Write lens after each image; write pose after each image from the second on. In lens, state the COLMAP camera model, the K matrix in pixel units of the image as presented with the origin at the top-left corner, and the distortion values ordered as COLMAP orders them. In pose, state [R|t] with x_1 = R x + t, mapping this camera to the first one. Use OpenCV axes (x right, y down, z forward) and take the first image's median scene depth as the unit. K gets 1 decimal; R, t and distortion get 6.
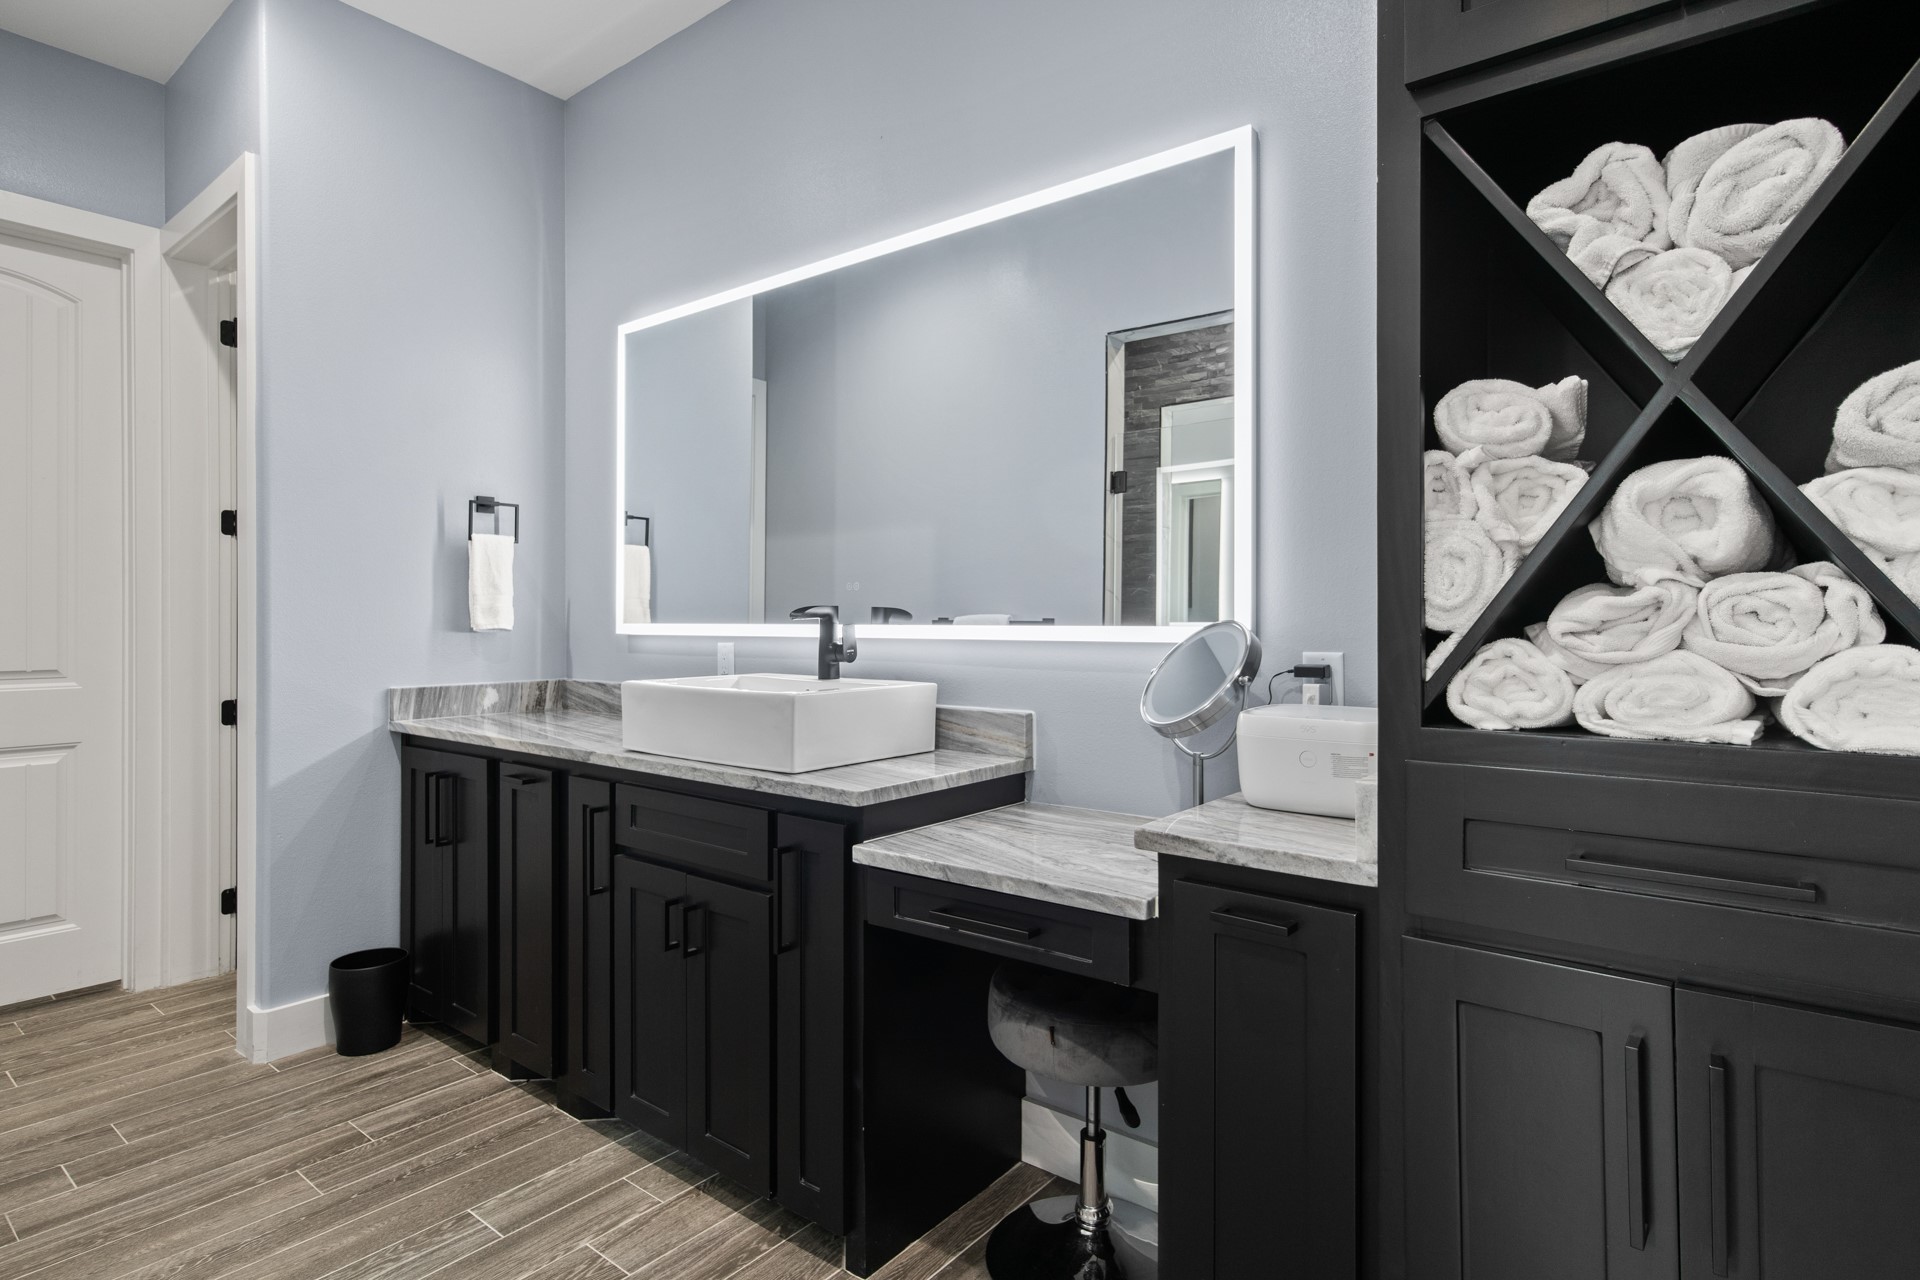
lens RADIAL K [[998.6, 0, 959.4], [0, 998.6, 628.2], [0, 0, 1]] dist [0.030828, 0.000784]
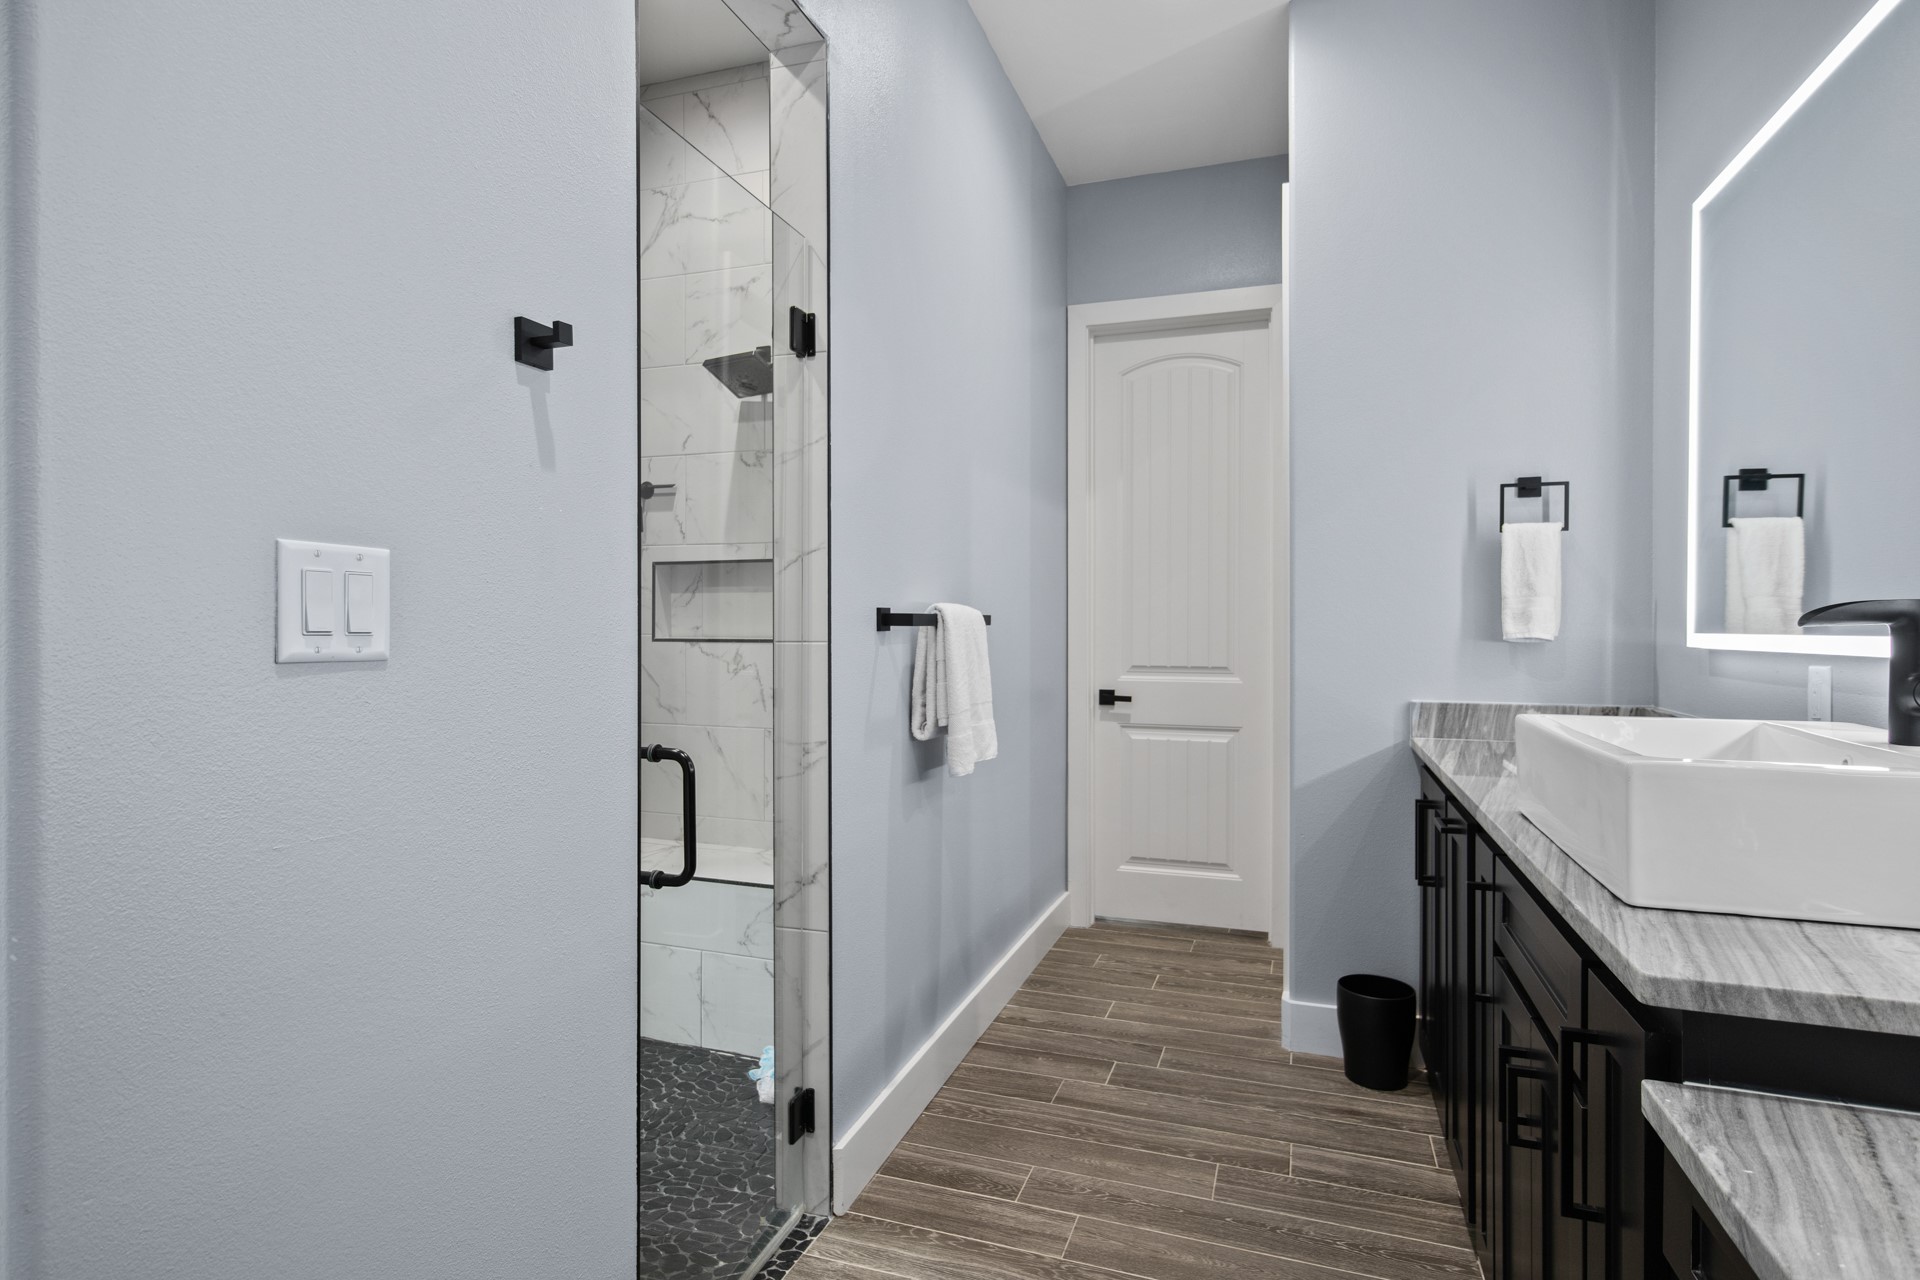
lens RADIAL K [[998.6, 0, 959.8], [0, 998.6, 636.5], [0, 0, 1]] dist [0.030828, 0.000784]
pose [[0.343815, 0.010849, -0.938975, 0.174410], [-0.006138, 0.999938, 0.009306, -0.006643], [0.939017, 0.002564, 0.343860, 0.334274]]
